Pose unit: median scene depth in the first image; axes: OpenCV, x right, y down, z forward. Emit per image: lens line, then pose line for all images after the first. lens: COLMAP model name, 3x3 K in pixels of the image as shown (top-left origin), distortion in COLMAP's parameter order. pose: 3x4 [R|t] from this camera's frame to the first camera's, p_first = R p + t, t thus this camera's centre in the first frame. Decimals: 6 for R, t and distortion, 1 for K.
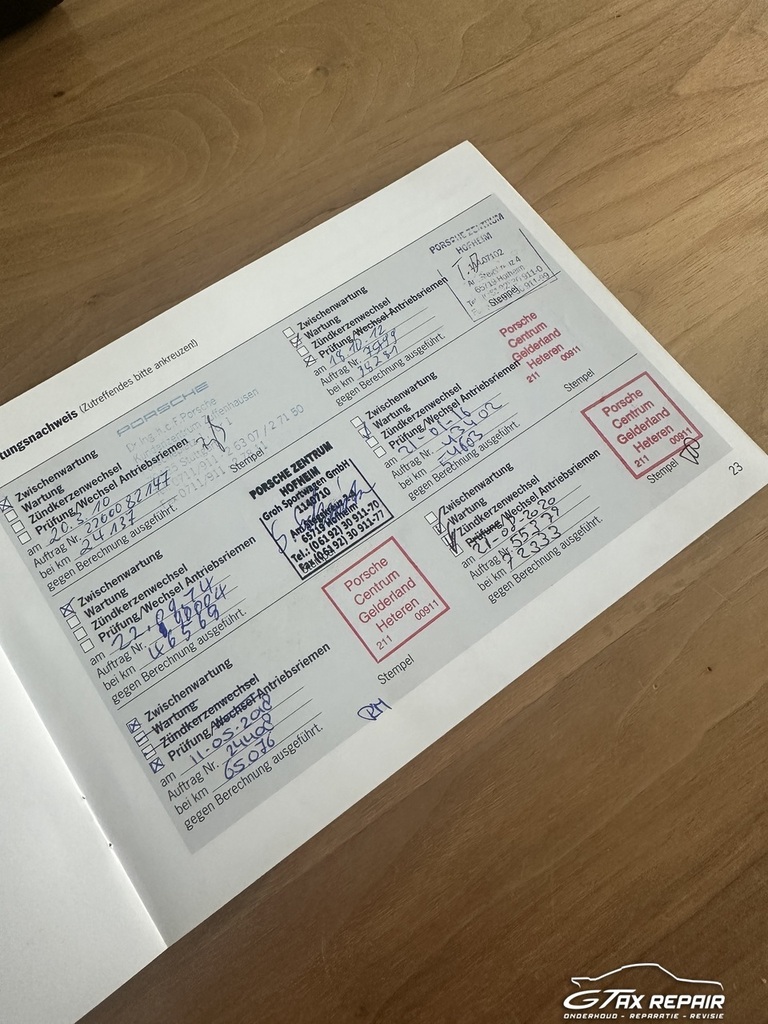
lens RADIAL K [[725.0, 0, 385.1], [0, 725.0, 505.3], [0, 0, 1]] dist [-0.005278, -0.000088]
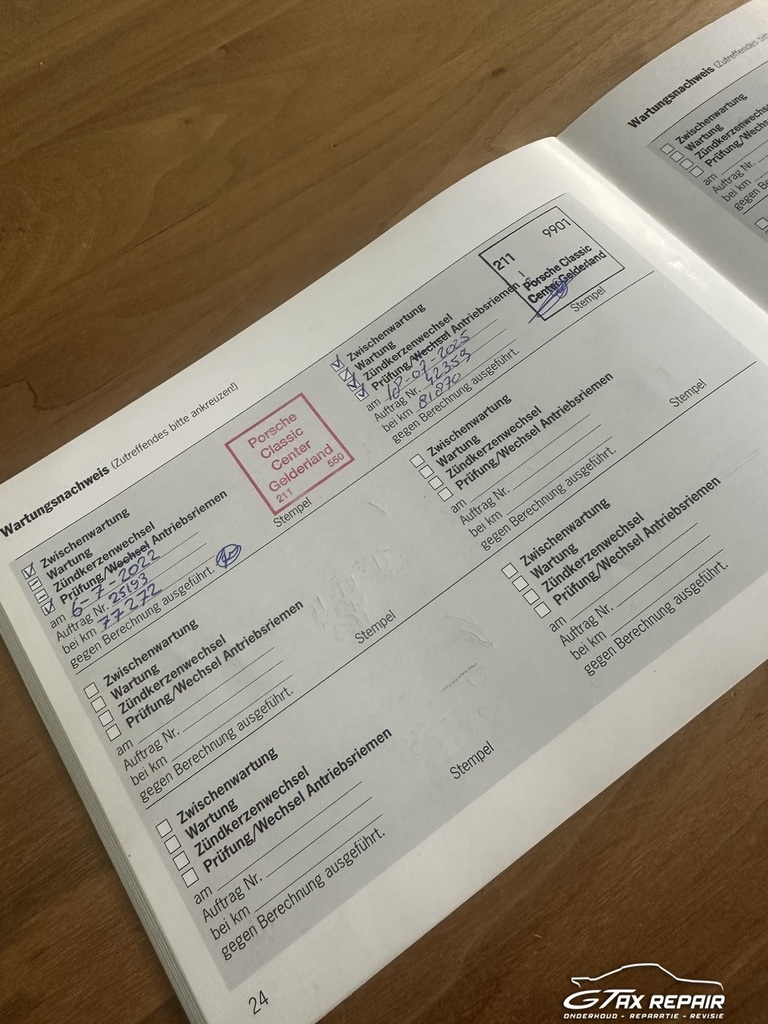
lens RADIAL K [[725.0, 0, 380.4], [0, 725.0, 519.3], [0, 0, 1]] dist [-0.005278, -0.000088]
pose [[0.995538, -0.028388, -0.089993, -0.006479], [0.018152, 0.993476, -0.112585, 0.044037], [0.092602, 0.110449, 0.989559, 0.142517]]
